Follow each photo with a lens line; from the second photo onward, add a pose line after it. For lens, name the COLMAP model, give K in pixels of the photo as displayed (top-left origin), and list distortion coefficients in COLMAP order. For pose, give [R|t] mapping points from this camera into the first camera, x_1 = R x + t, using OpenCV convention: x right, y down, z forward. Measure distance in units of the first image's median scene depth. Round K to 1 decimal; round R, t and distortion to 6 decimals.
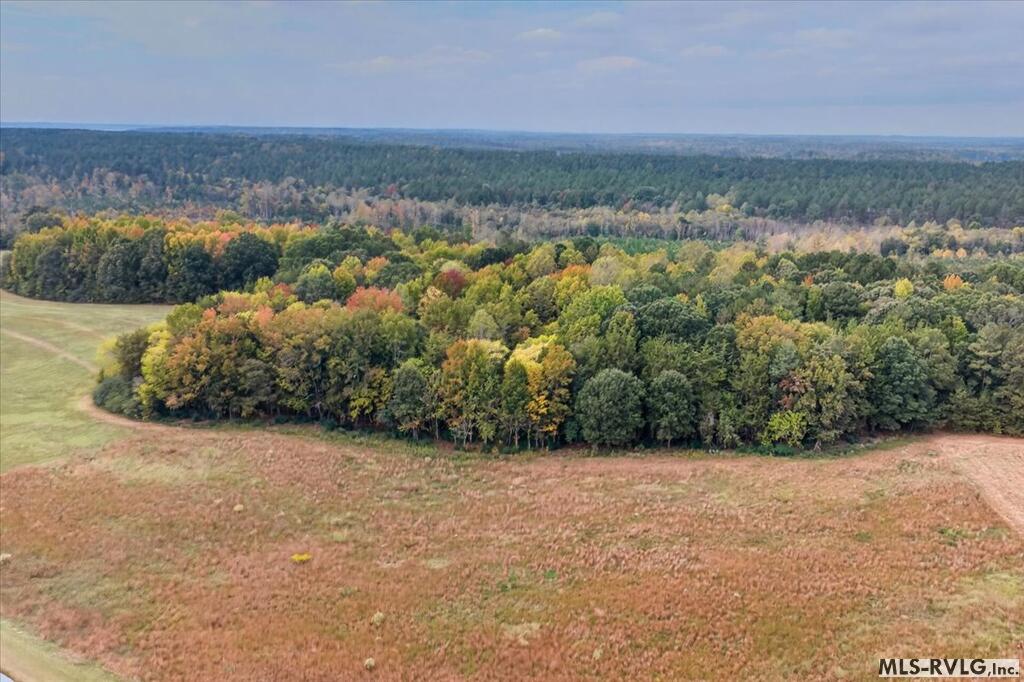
lens RADIAL K [[832.3, 0, 511.2], [0, 832.3, 366.7], [0, 0, 1]] dist [0.006177, 0.003889]
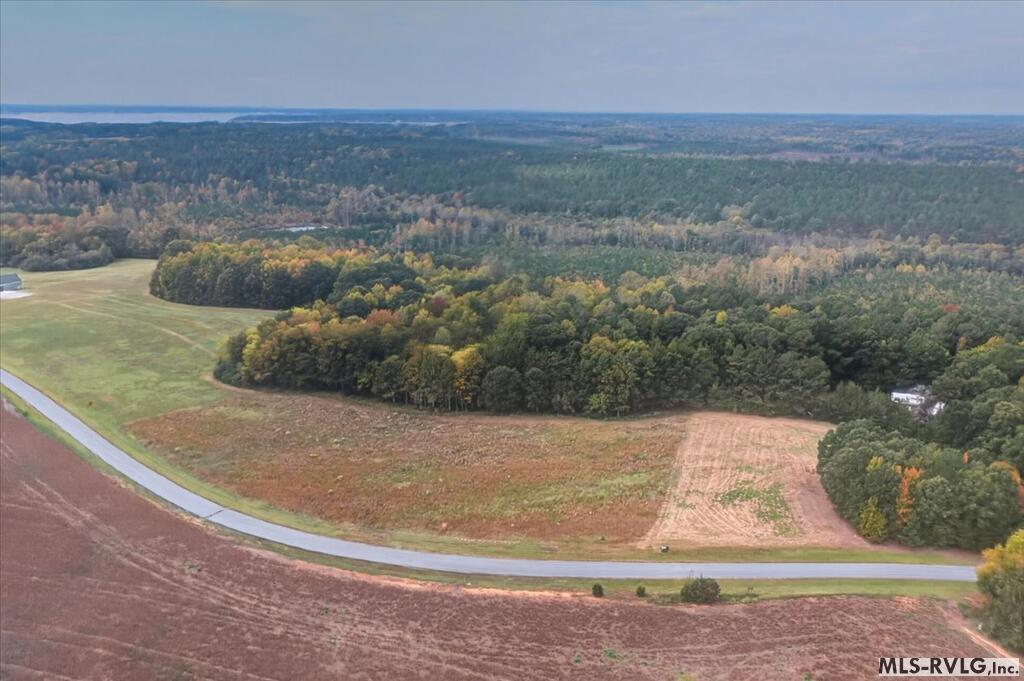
lens RADIAL K [[842.0, 0, 518.5], [0, 842.0, 339.3], [0, 0, 1]] dist [0.059858, -0.106448]
pose [[0.994275, 0.026583, -0.103488, 0.297423], [-0.027662, 0.999577, -0.009003, -0.033673], [0.103205, 0.011815, 0.994590, -0.666602]]
